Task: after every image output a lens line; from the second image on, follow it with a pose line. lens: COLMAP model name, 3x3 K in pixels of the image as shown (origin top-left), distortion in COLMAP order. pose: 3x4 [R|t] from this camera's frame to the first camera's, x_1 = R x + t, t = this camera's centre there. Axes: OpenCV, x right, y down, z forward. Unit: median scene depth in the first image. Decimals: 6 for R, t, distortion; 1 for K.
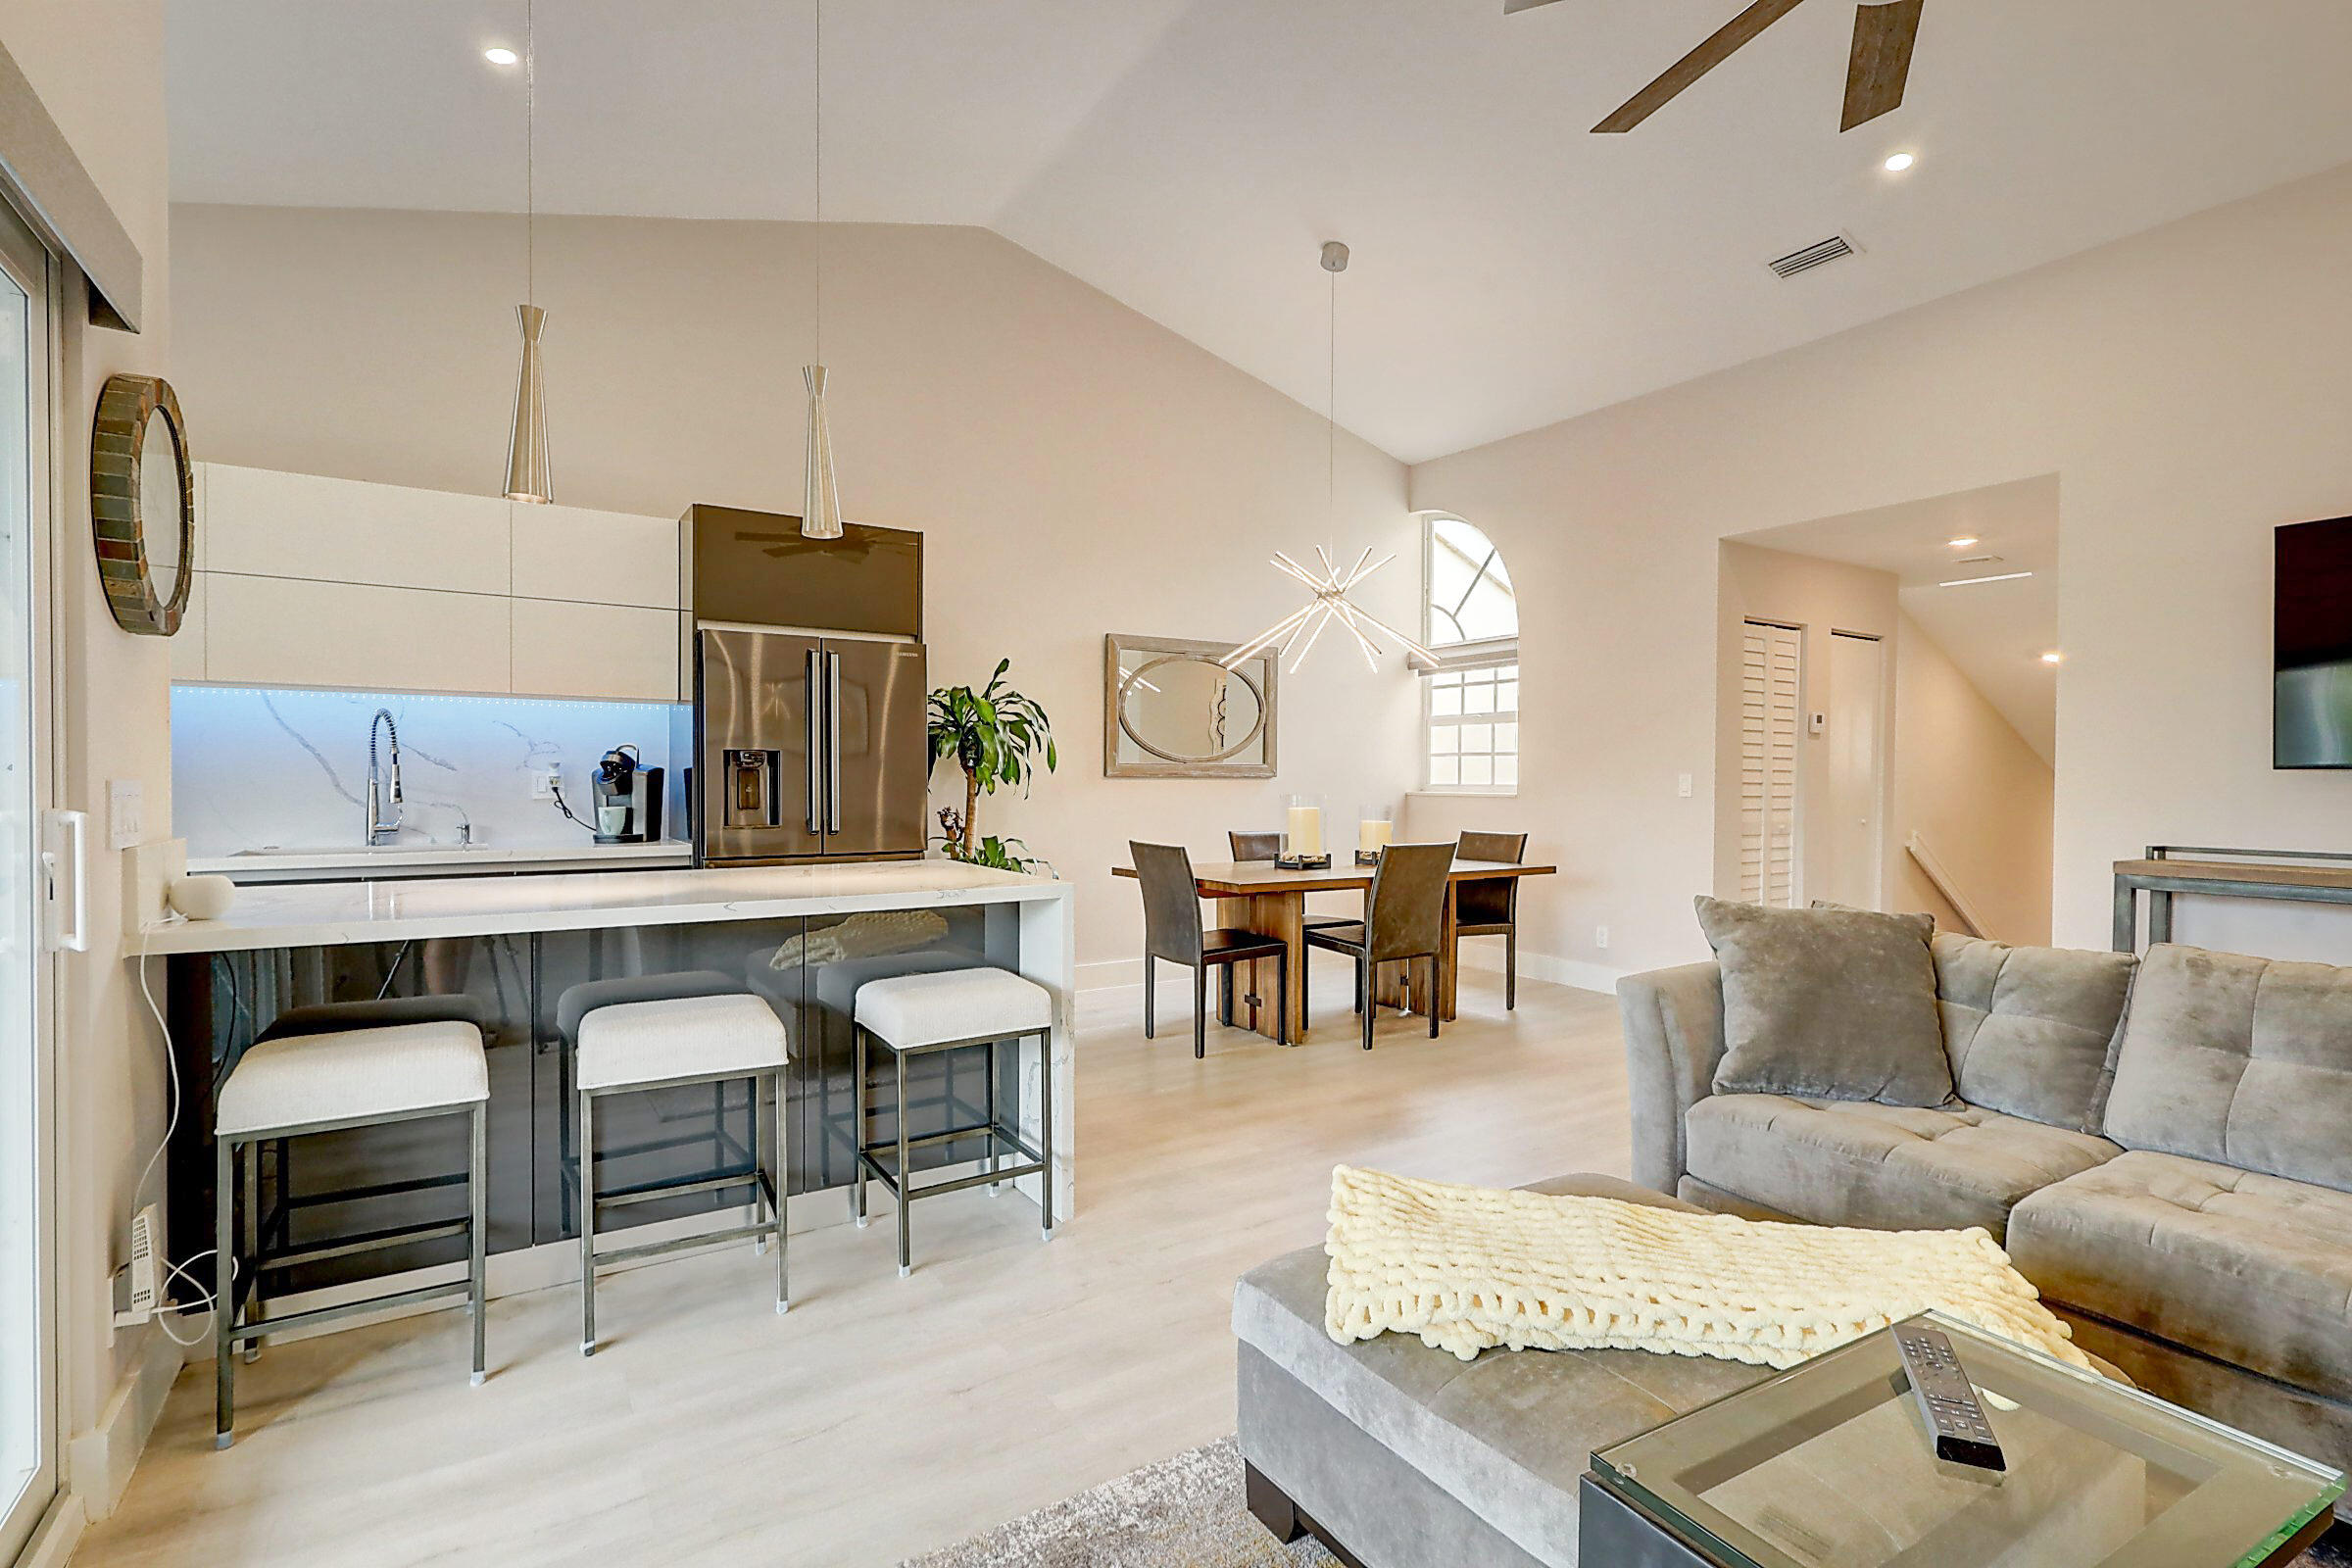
lens RADIAL K [[1100.9, 0, 1184.6], [0, 1100.9, 791.6], [0, 0, 1]] dist [0.001672, 0.002154]
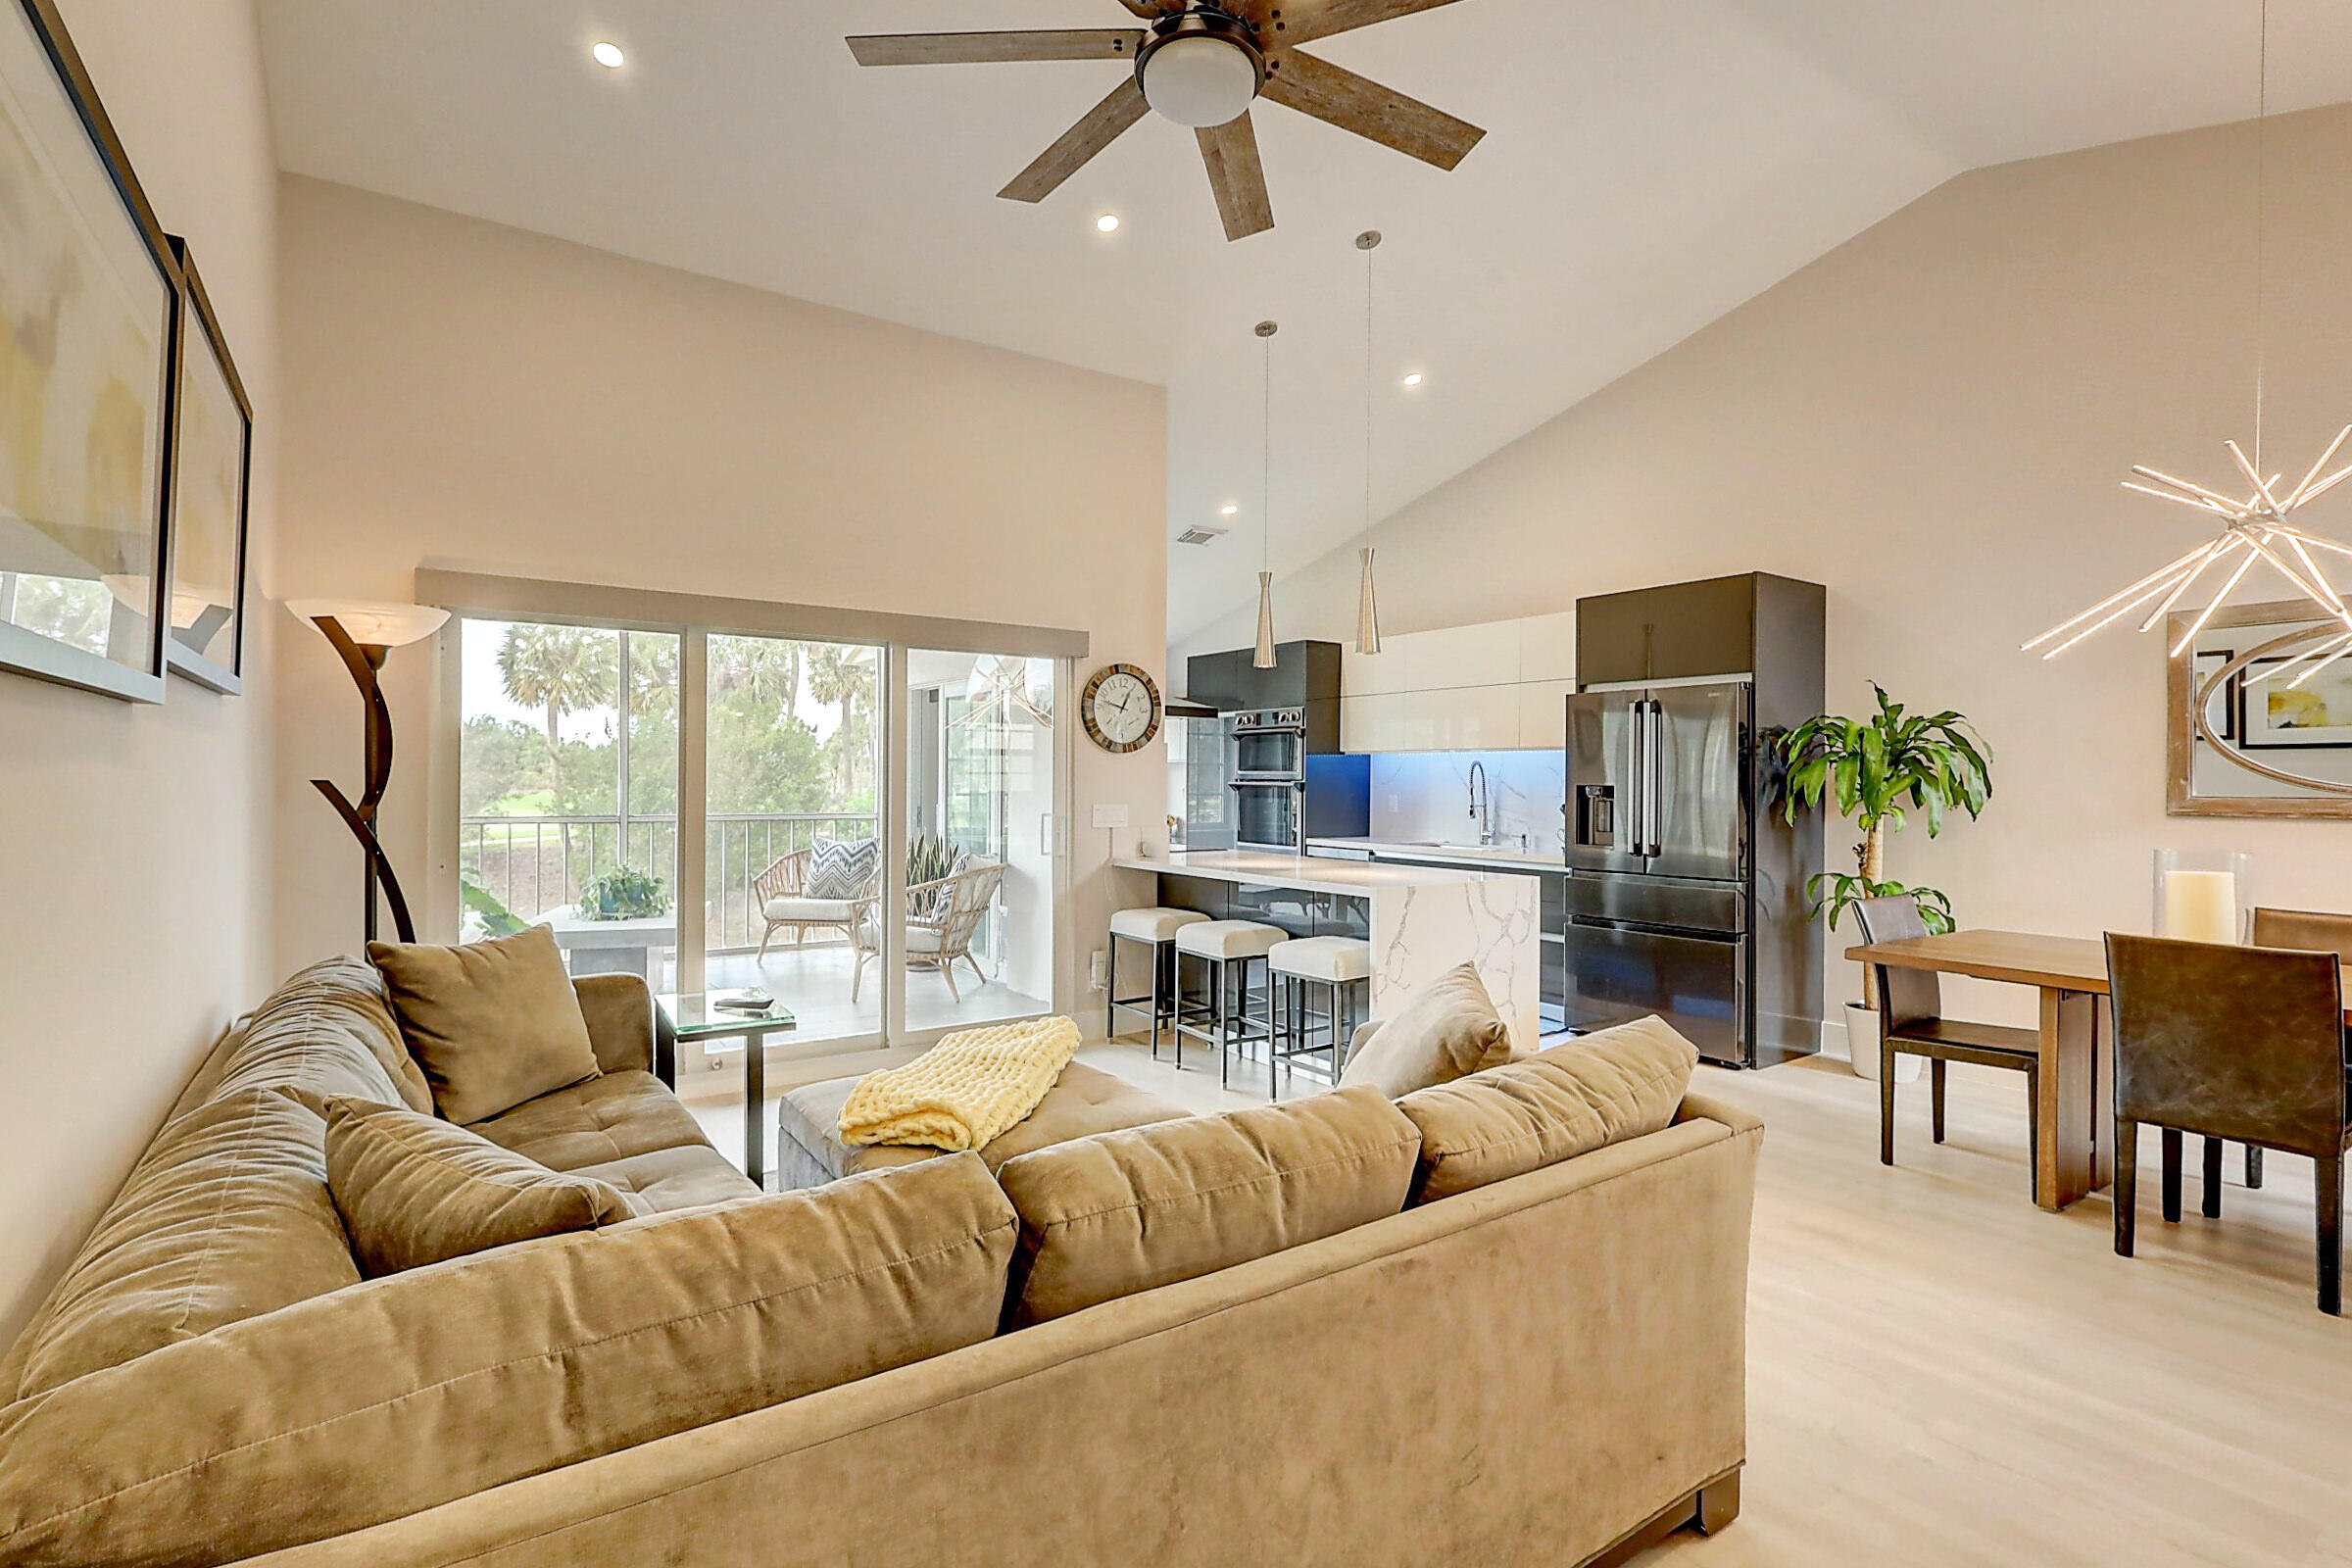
lens RADIAL K [[1100.9, 0, 1169.1], [0, 1100.9, 789.4], [0, 0, 1]] dist [0.001672, 0.002154]
pose [[0.028993, 0.004139, -0.999571, 0.727634], [-0.019105, 0.999811, 0.003586, -0.023790], [0.999397, 0.018992, 0.029066, 0.398710]]
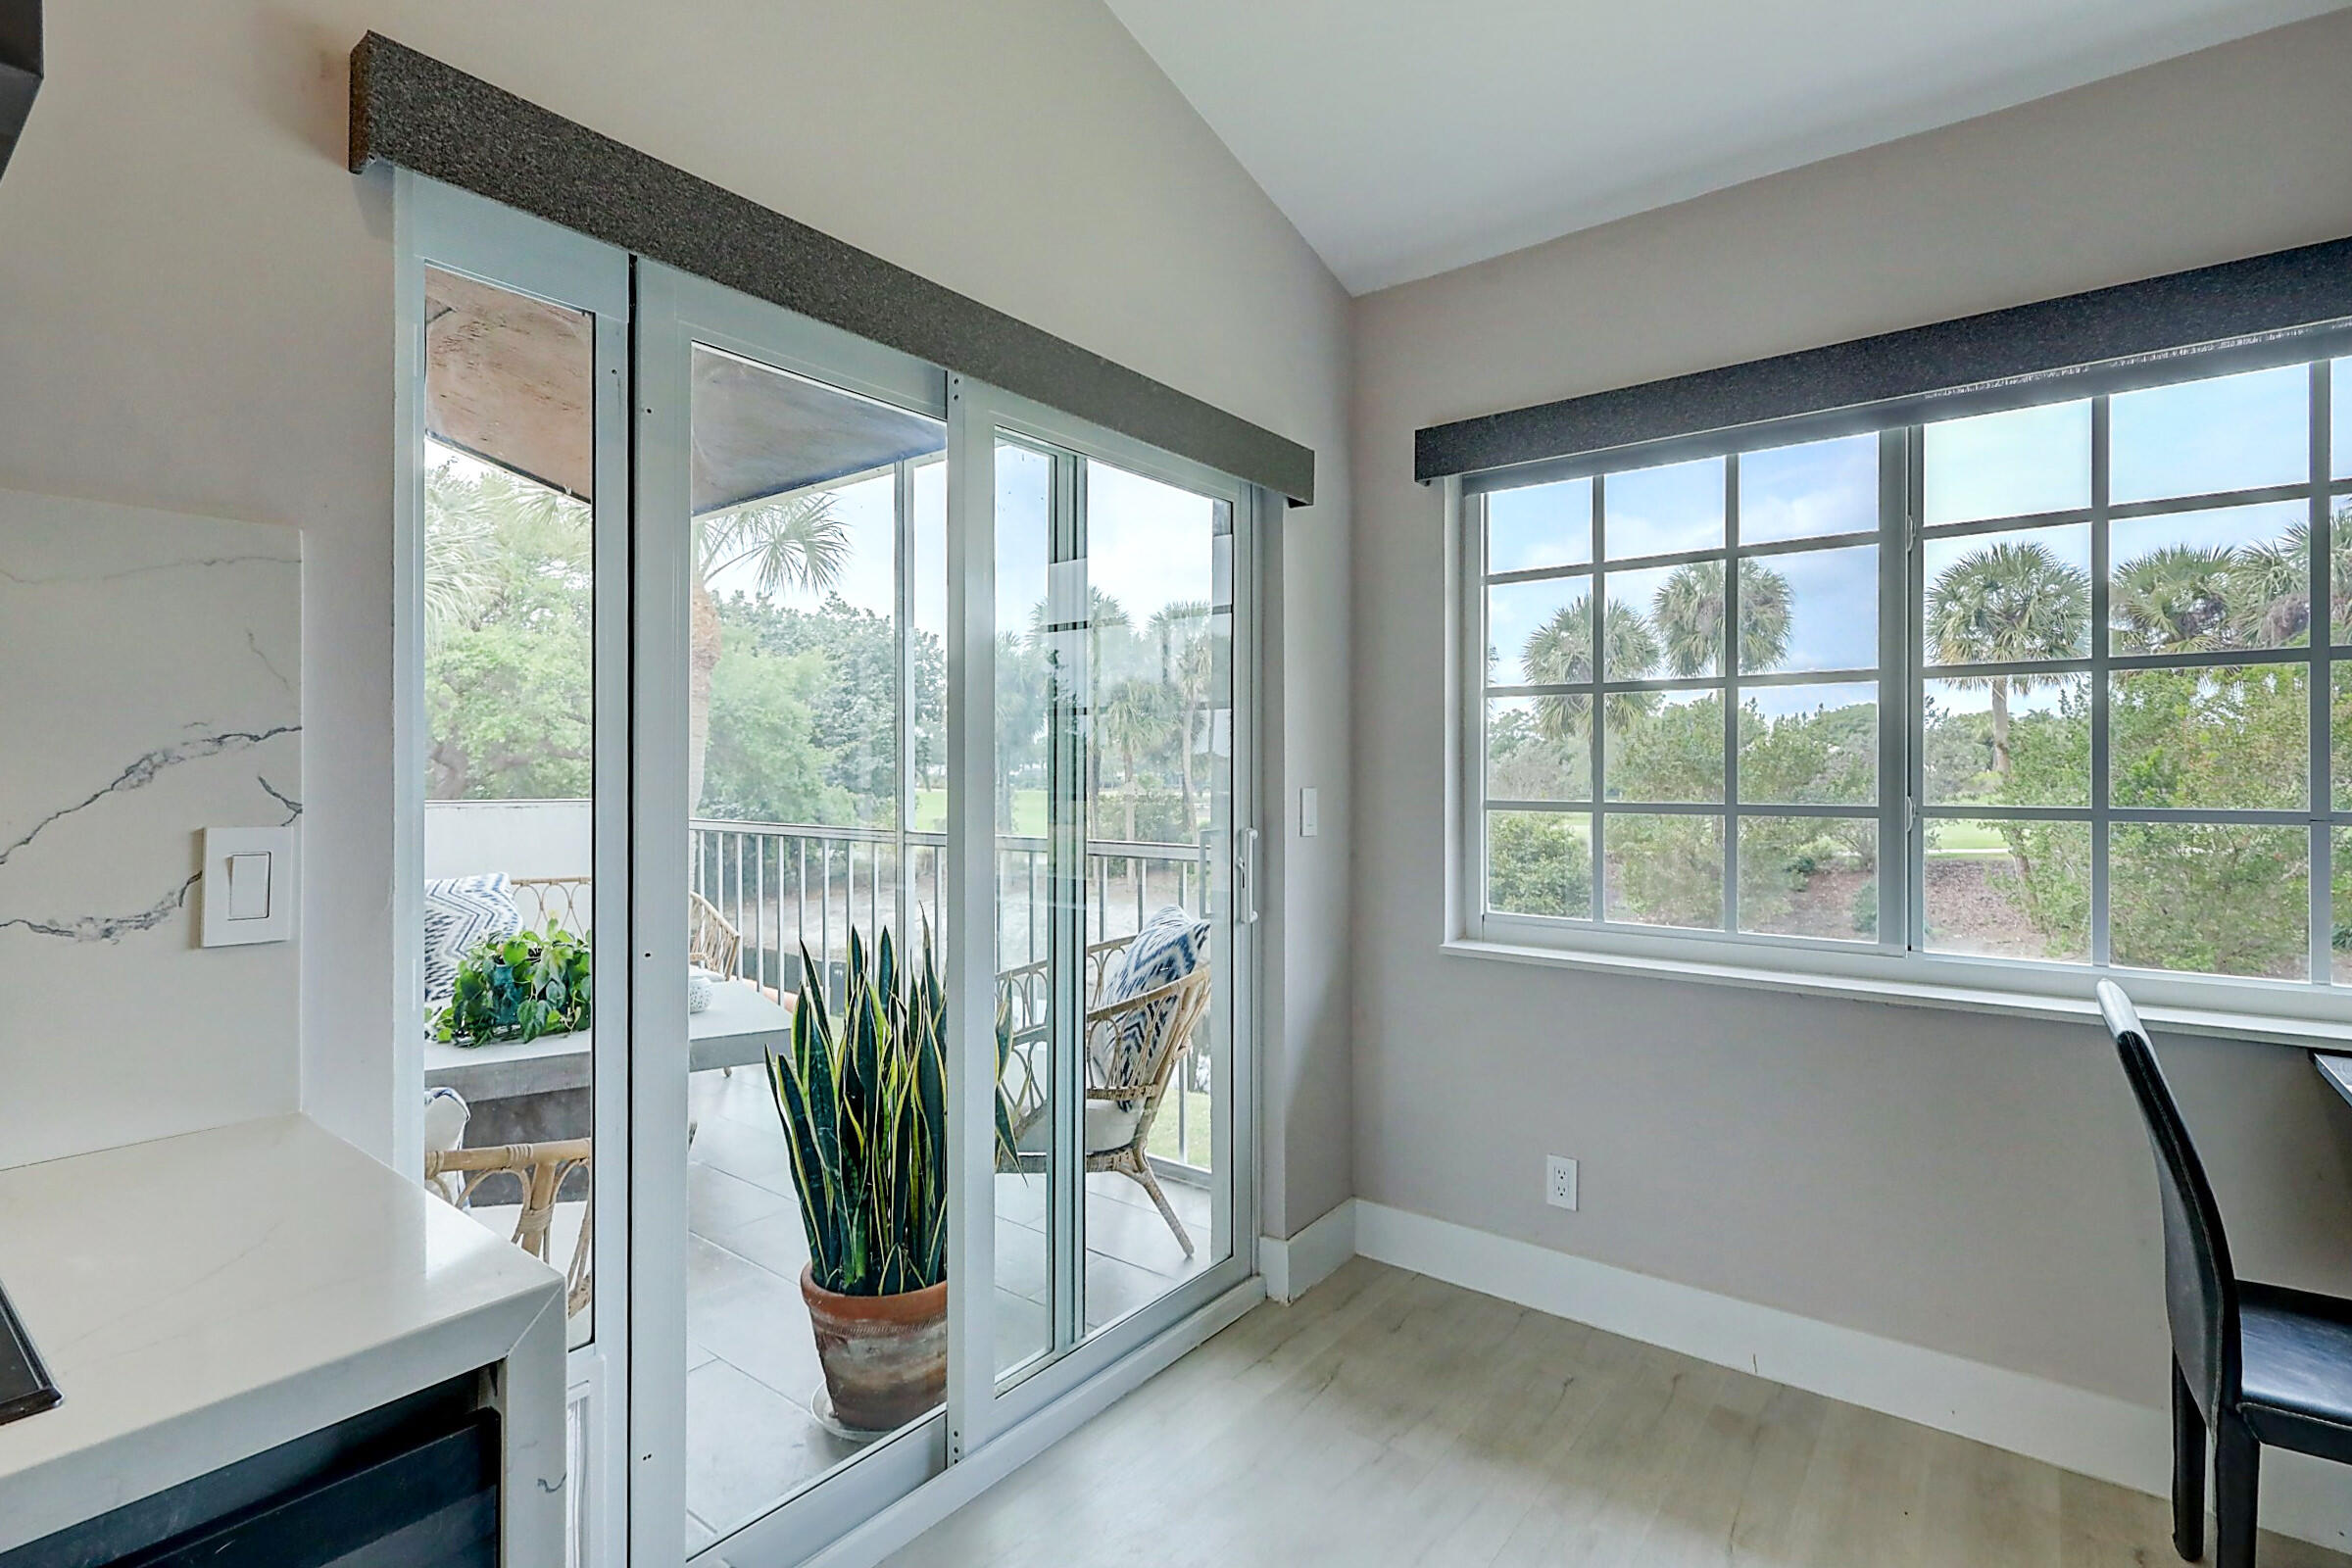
lens RADIAL K [[1100.9, 0, 1157.8], [0, 1100.9, 780.7], [0, 0, 1]] dist [0.001672, 0.002154]
pose [[-0.949335, -0.002975, -0.314252, -0.715564], [-0.009092, 0.999797, 0.018001, -0.023491], [0.314134, 0.019946, -0.949169, 0.545423]]
